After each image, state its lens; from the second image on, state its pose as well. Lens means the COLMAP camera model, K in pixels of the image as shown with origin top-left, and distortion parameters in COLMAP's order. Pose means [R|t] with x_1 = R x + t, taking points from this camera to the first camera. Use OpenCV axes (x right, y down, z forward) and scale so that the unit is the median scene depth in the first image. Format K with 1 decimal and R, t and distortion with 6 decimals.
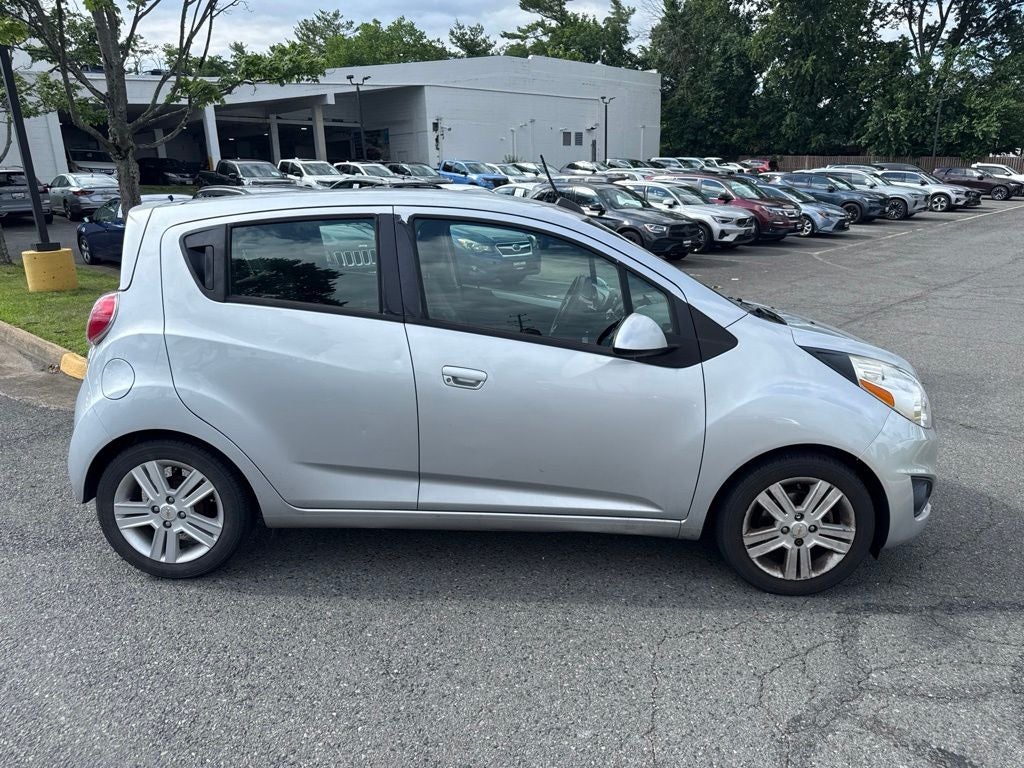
lens RADIAL K [[731.9, 0, 511.2], [0, 731.9, 389.8], [0, 0, 1]] dist [0.019150, -0.022383]
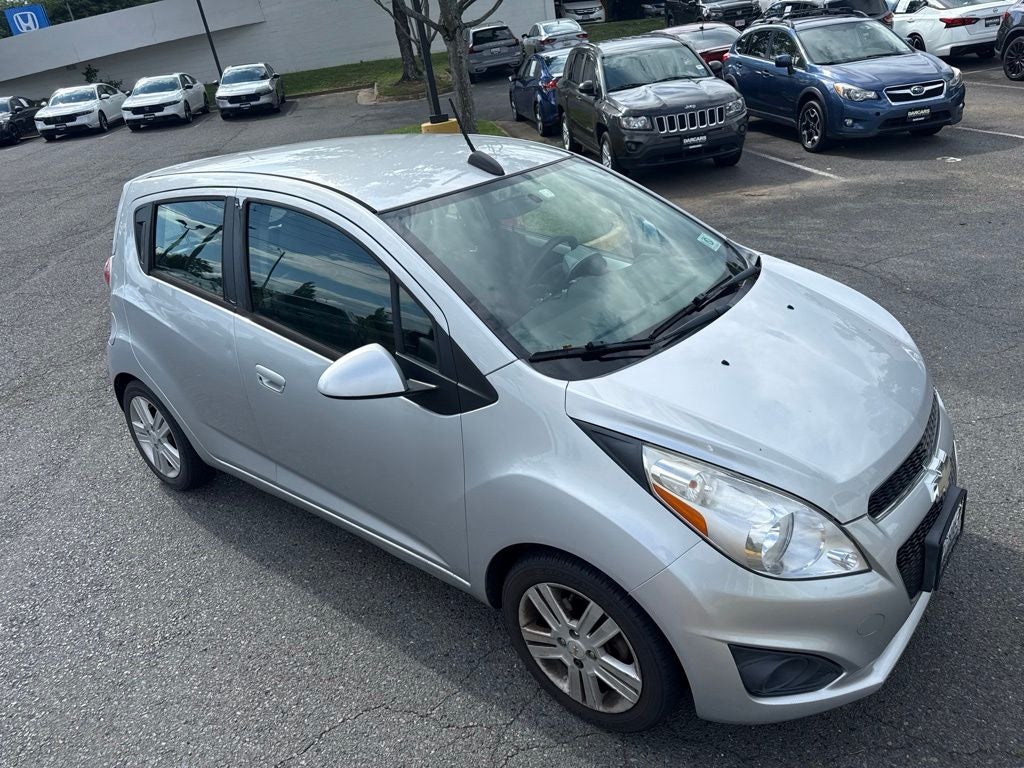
lens RADIAL K [[731.9, 0, 516.1], [0, 731.9, 392.1], [0, 0, 1]] dist [0.019150, -0.022383]
pose [[0.793947, 0.185415, -0.579024, 0.715608], [-0.048830, 0.968733, 0.243253, -0.237171], [0.606022, -0.164856, 0.778177, 0.419247]]
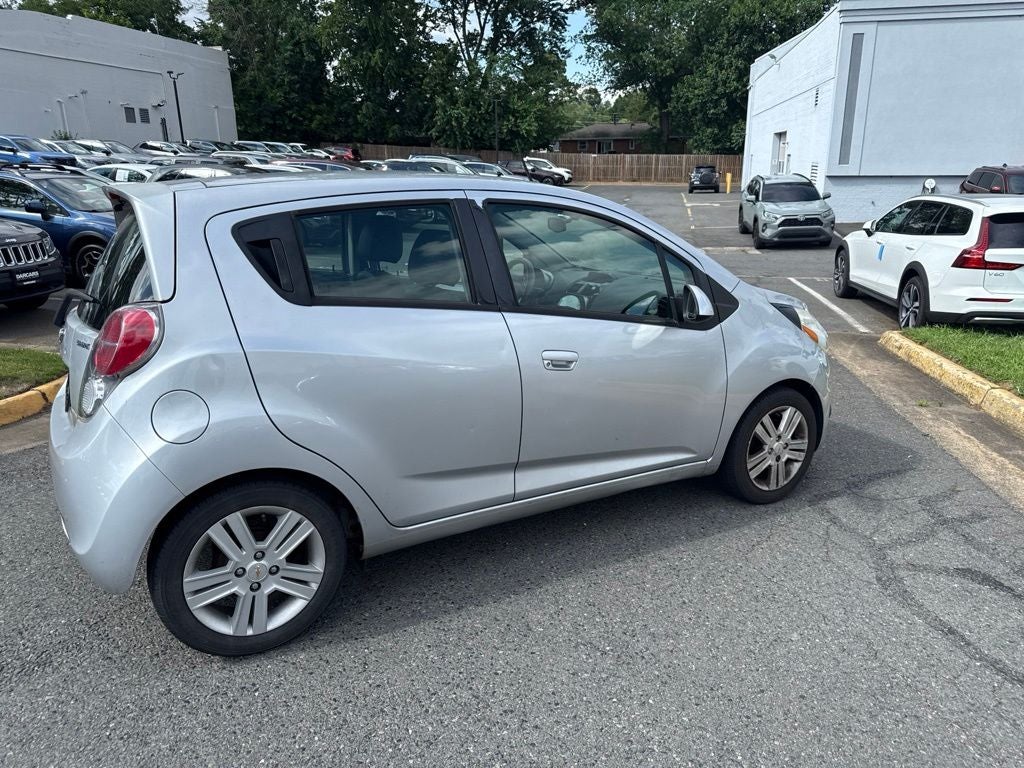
lens RADIAL K [[731.9, 0, 521.9], [0, 731.9, 389.2], [0, 0, 1]] dist [0.019150, -0.022383]
pose [[0.839409, -0.140068, 0.525142, -0.616422], [0.131513, 0.989853, 0.053803, -0.036170], [-0.527350, 0.023901, 0.849312, 0.157517]]
